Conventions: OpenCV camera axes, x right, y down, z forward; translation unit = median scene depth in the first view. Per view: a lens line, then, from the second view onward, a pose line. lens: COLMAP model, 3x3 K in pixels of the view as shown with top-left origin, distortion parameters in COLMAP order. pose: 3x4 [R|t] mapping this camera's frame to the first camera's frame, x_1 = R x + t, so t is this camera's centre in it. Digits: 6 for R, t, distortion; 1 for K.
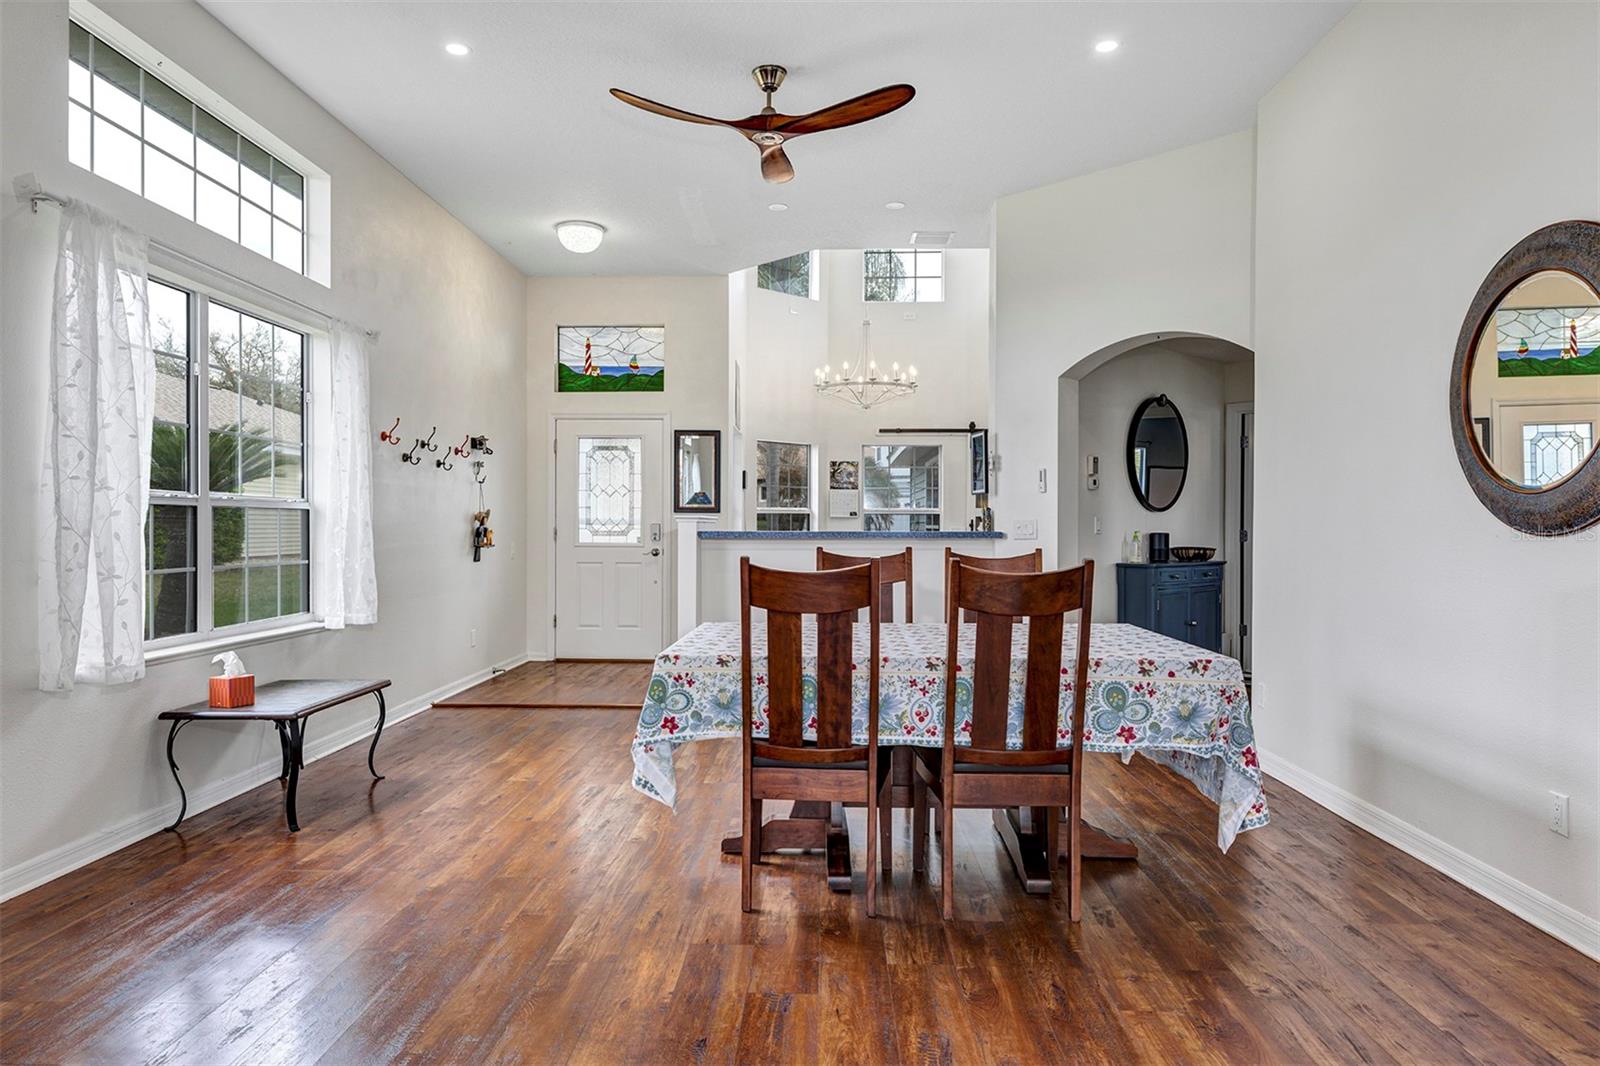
lens RADIAL K [[1017.1, 0, 792.1], [0, 1017.1, 531.5], [0, 0, 1]] dist [0.008648, 0.002288]
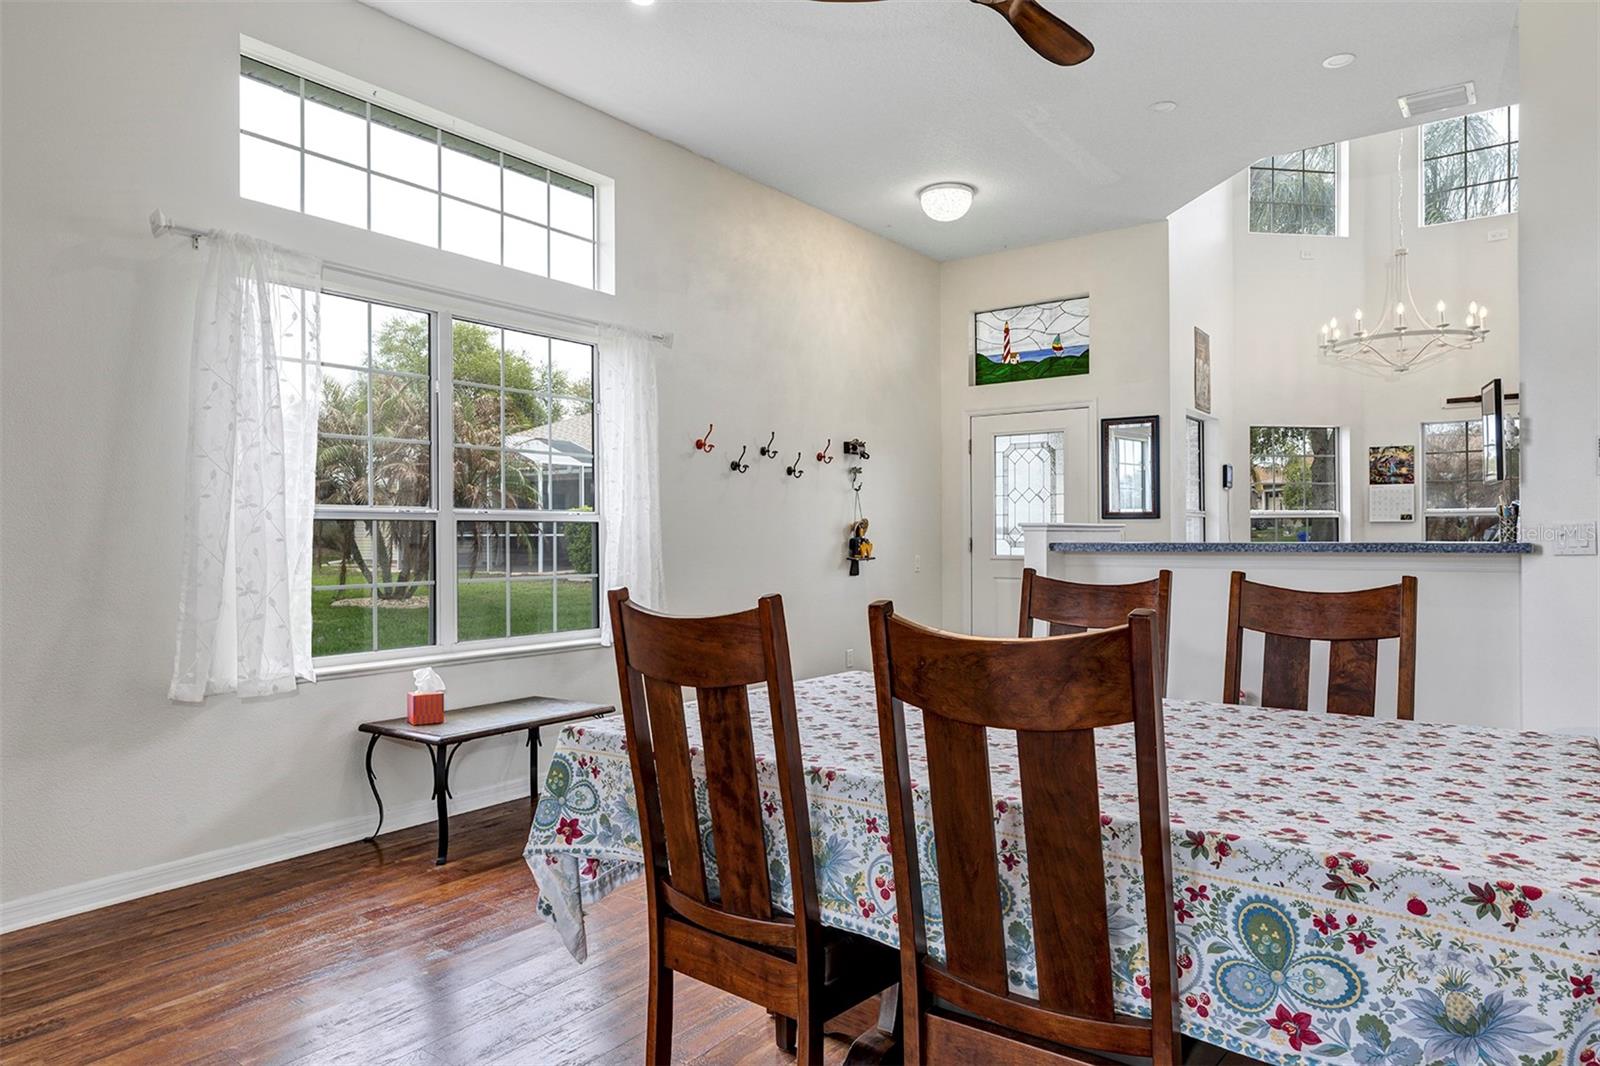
lens RADIAL K [[1004.1, 0, 792.5], [0, 1004.1, 529.1], [0, 0, 1]] dist [0.009406, 0.000467]
pose [[0.822765, -0.010198, -0.568290, 0.281063], [0.003926, 0.999917, -0.012260, -0.003018], [0.568368, 0.007856, 0.822737, 0.377325]]
